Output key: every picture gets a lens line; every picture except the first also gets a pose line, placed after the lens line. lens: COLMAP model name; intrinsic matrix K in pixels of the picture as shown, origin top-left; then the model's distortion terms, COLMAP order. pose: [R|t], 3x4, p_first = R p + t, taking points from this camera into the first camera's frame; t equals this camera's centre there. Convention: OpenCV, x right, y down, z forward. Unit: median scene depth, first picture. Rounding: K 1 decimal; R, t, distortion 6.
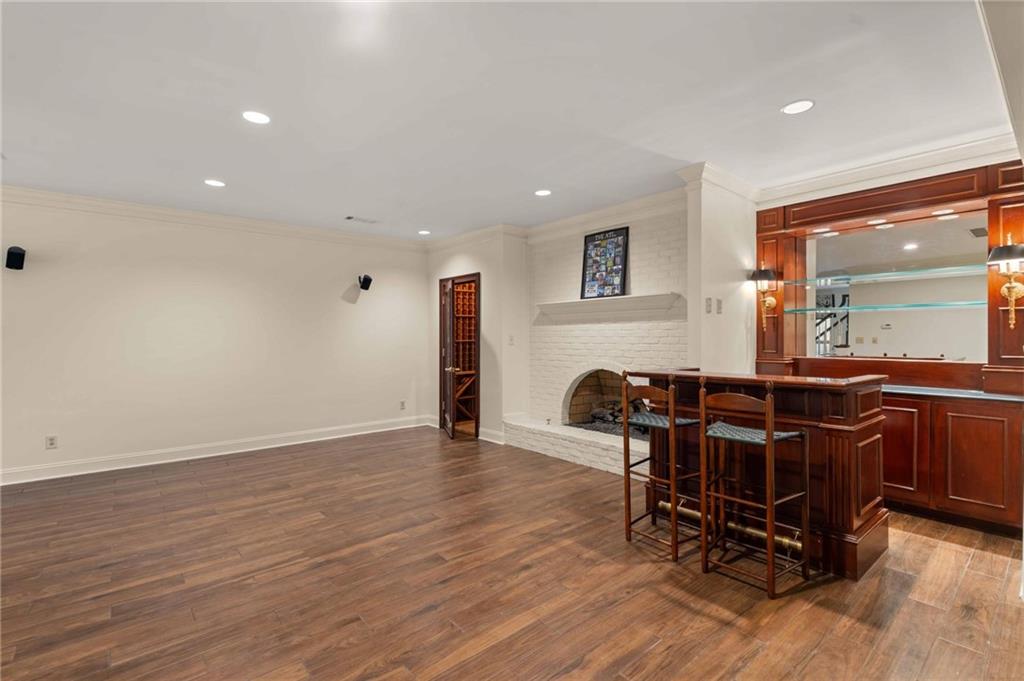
lens RADIAL K [[473.7, 0, 508.9], [0, 473.7, 333.3], [0, 0, 1]] dist [-0.004790, 0.000843]
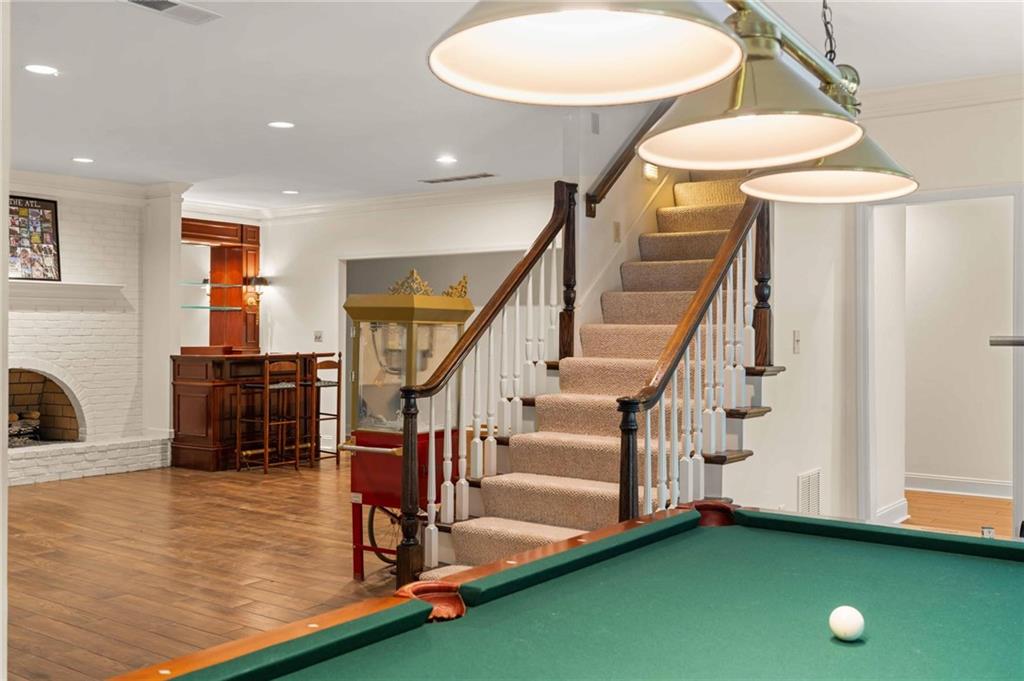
lens RADIAL K [[966.7, 0, 511.5], [0, 966.7, 334.4], [0, 0, 1]] dist [0.005116, 0.000000]
pose [[-0.240298, 0.000171, 0.970699, -1.609360], [-0.008841, 0.999958, -0.002365, 0.015396], [-0.970659, -0.009150, -0.240286, 0.590556]]
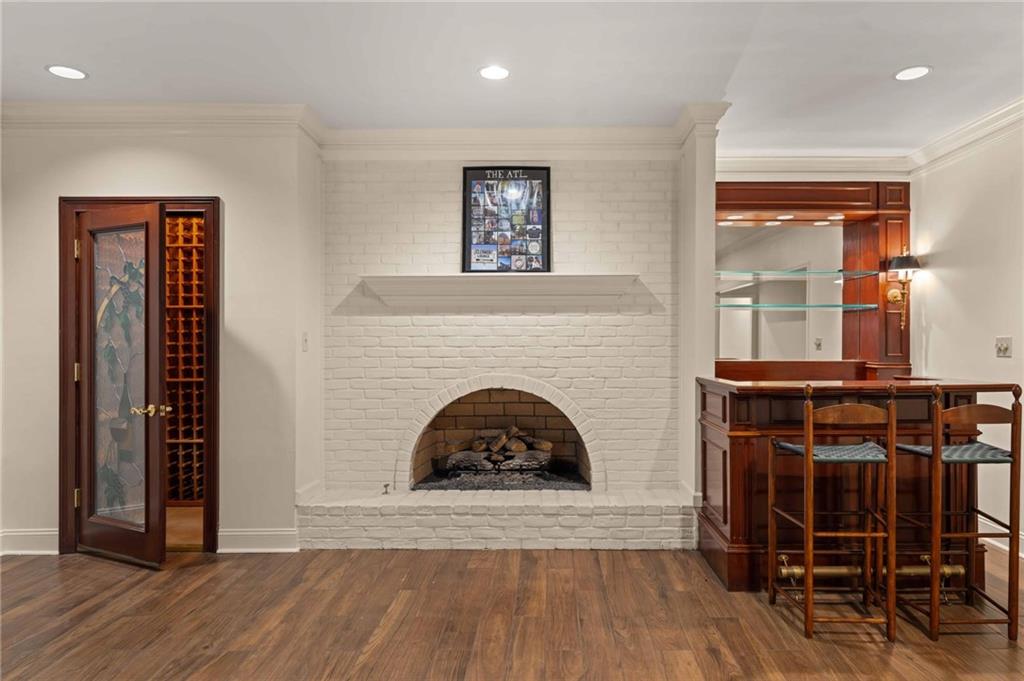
lens RADIAL K [[625.6, 0, 543.3], [0, 625.6, 340.1], [0, 0, 1]] dist [-0.003987, 0.000472]
pose [[0.642609, 0.001724, 0.766192, -0.398324], [-0.006480, 0.999974, 0.003184, 0.010128], [-0.766167, -0.007011, 0.642604, 0.433377]]
